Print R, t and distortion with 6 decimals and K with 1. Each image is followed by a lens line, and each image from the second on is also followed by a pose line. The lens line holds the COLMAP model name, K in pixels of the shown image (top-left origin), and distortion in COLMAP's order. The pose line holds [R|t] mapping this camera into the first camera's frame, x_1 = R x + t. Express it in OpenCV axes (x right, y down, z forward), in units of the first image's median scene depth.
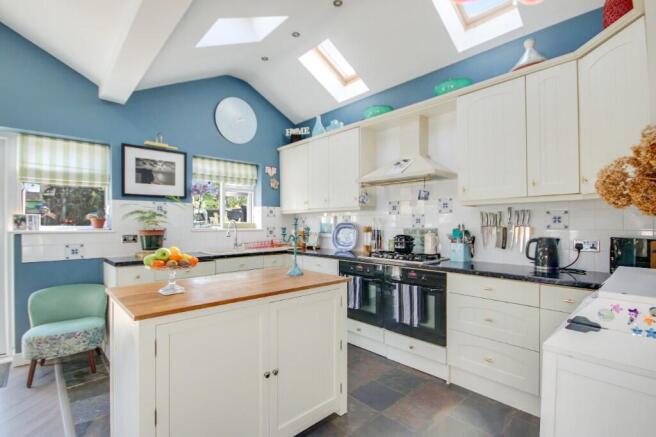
lens RADIAL K [[308.8, 0, 316.9], [0, 308.8, 220.7], [0, 0, 1]] dist [0.004555, -0.002898]
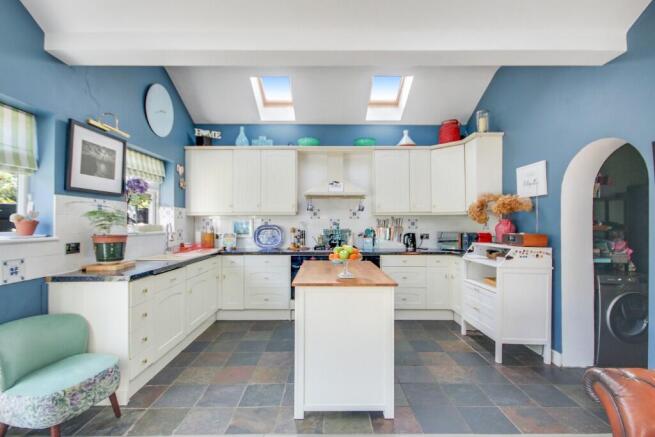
lens RADIAL K [[308.3, 0, 326.3], [0, 308.3, 210.1], [0, 0, 1]] dist [0.004555, -0.002898]
pose [[0.675369, 0.031826, 0.736793, -0.830138], [-0.008947, 0.999348, -0.034966, -0.013632], [-0.737426, 0.017023, 0.675214, 0.056654]]
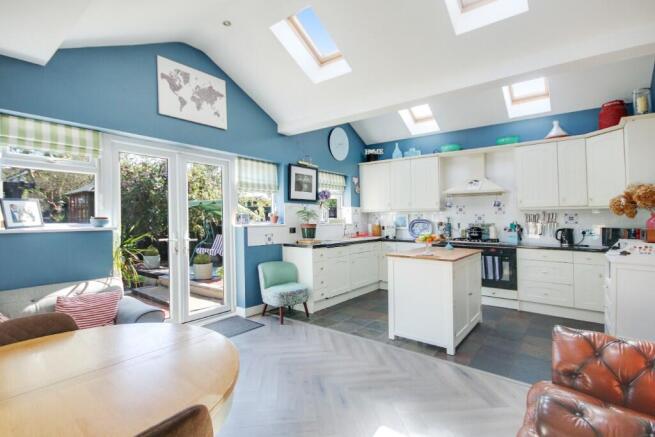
lens RADIAL K [[308.3, 0, 321.8], [0, 308.3, 208.0], [0, 0, 1]] dist [0.004555, -0.002898]
pose [[0.987900, 0.008403, 0.154863, -0.772763], [-0.004813, 0.999711, -0.023540, -0.012986], [-0.155016, 0.022510, 0.987655, -0.470323]]
